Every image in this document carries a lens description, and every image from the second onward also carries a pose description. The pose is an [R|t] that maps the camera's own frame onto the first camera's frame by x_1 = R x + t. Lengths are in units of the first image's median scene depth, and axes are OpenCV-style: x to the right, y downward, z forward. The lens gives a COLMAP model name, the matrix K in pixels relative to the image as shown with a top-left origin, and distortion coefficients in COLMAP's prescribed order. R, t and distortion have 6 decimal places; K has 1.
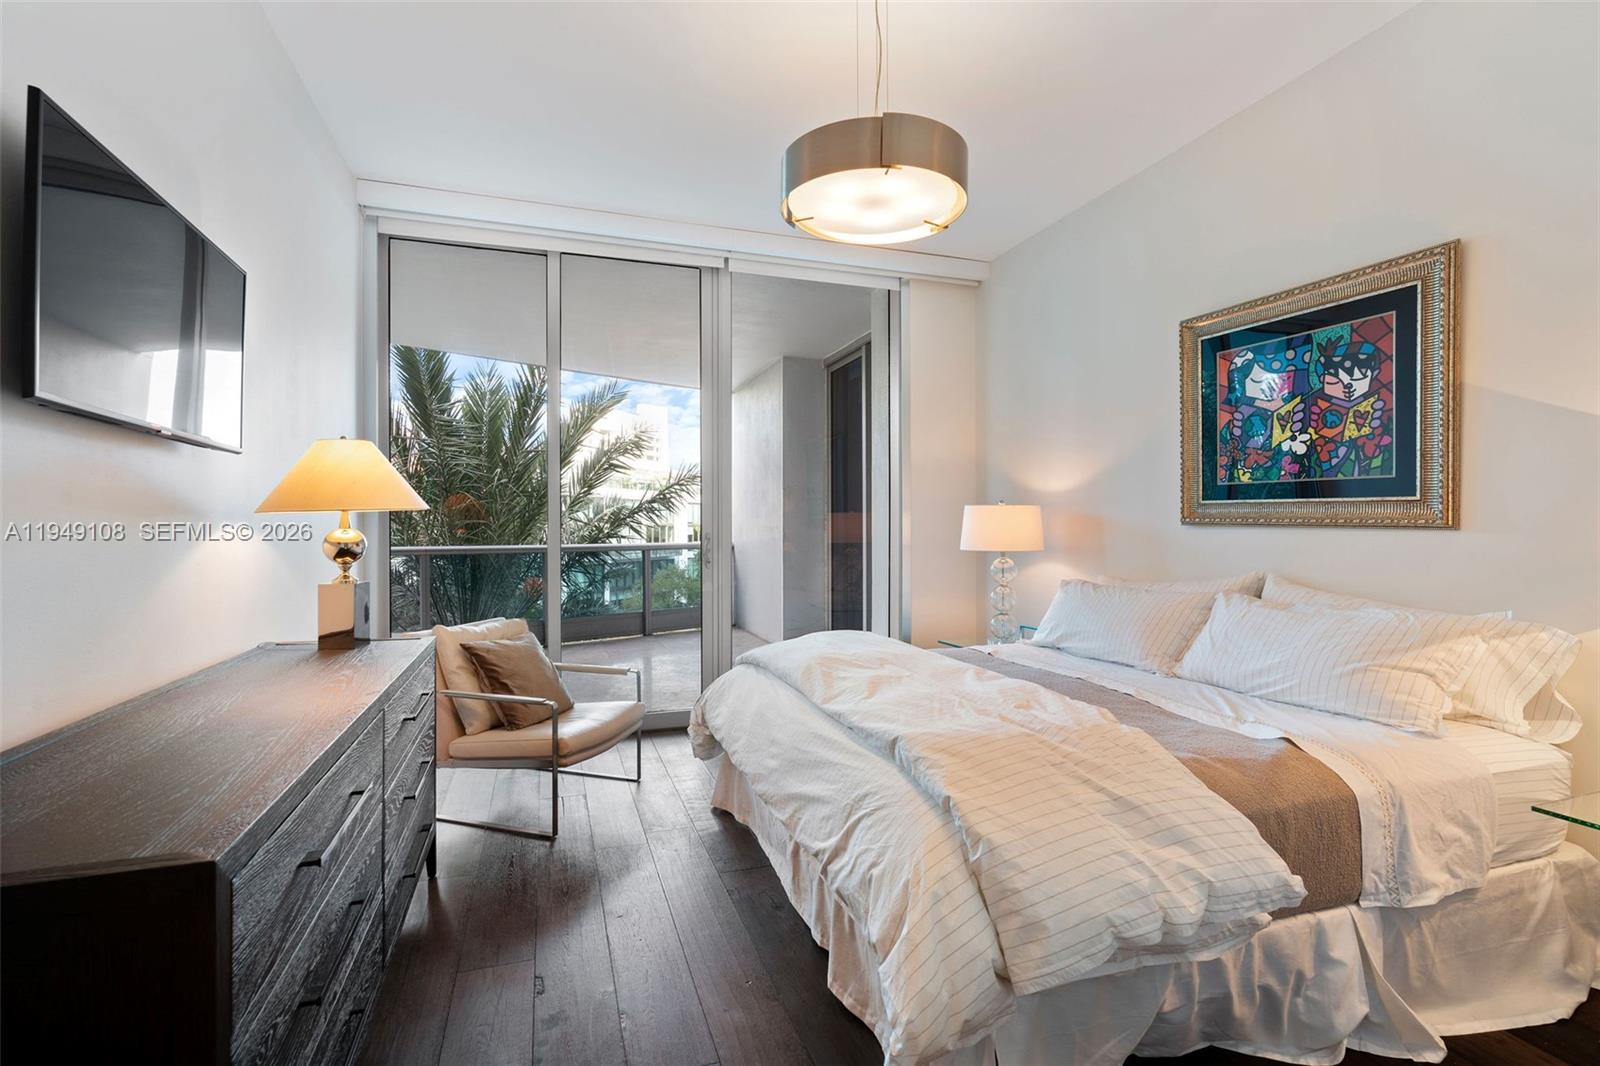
lens RADIAL K [[722.5, 0, 796.2], [0, 722.5, 526.4], [0, 0, 1]] dist [-0.018100, 0.003718]
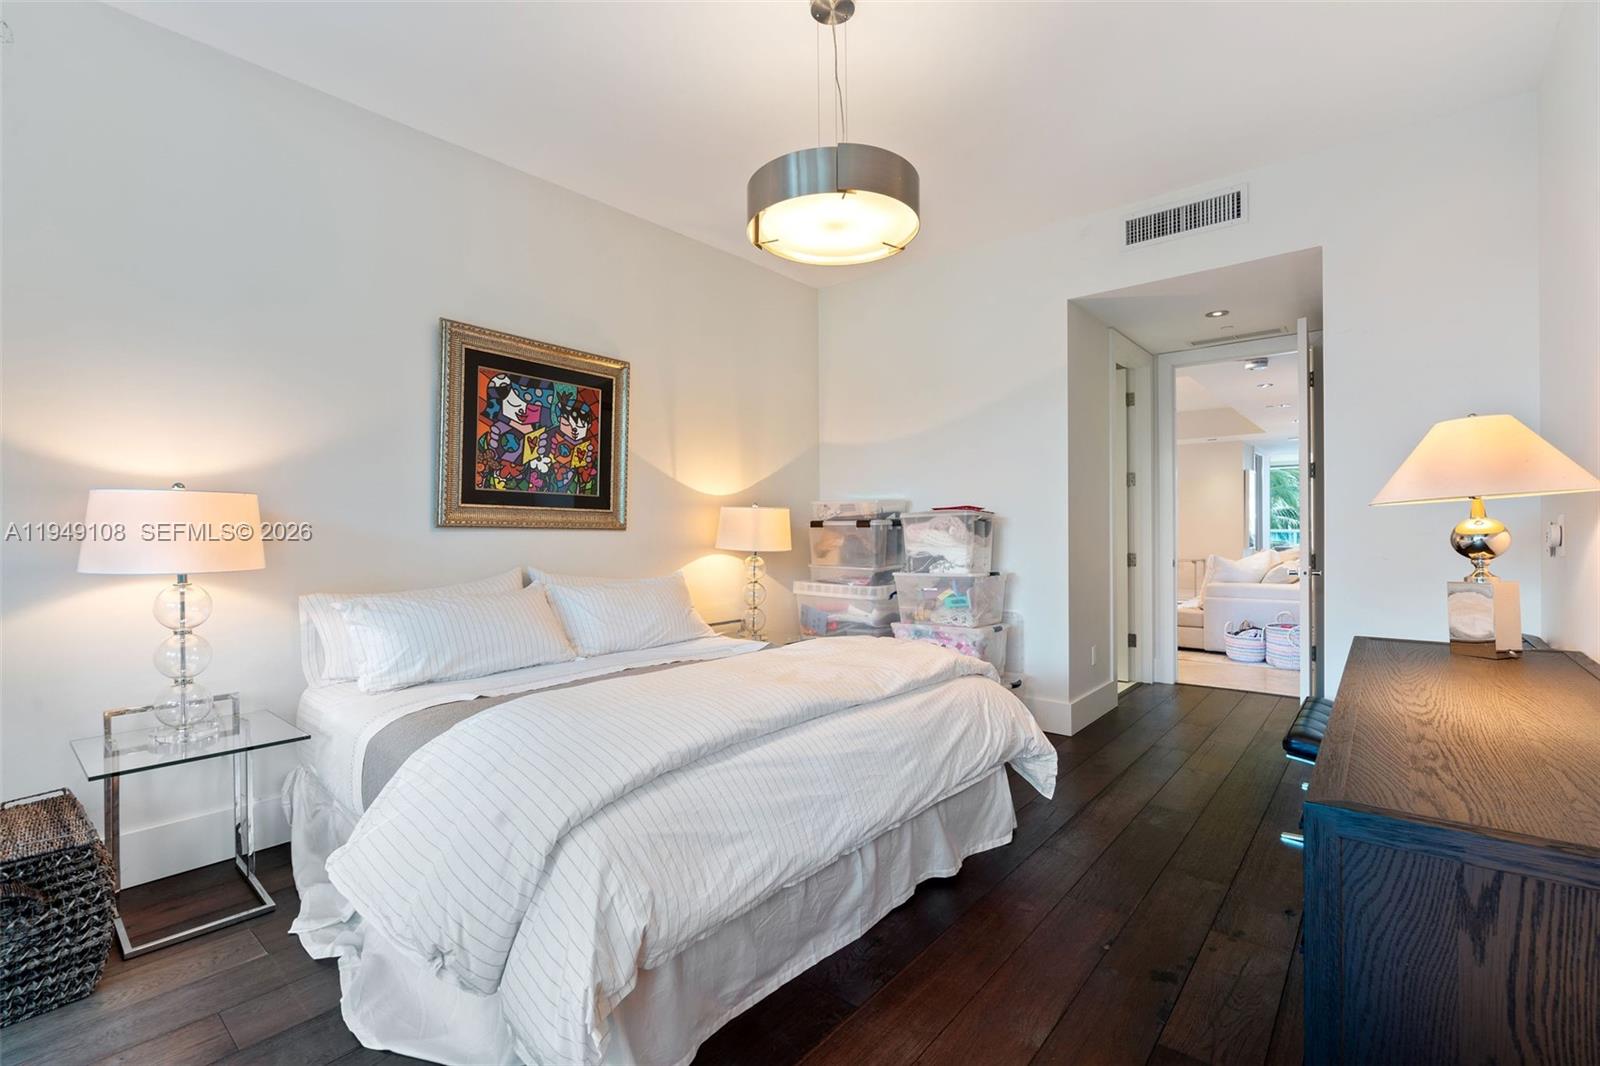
lens RADIAL K [[722.5, 0, 797.9], [0, 722.5, 526.0], [0, 0, 1]] dist [-0.018100, 0.003718]
pose [[-0.521224, -0.004631, 0.853408, -0.648840], [-0.004882, 0.999985, 0.002444, -0.010190], [-0.853406, -0.002893, -0.521238, 1.300469]]
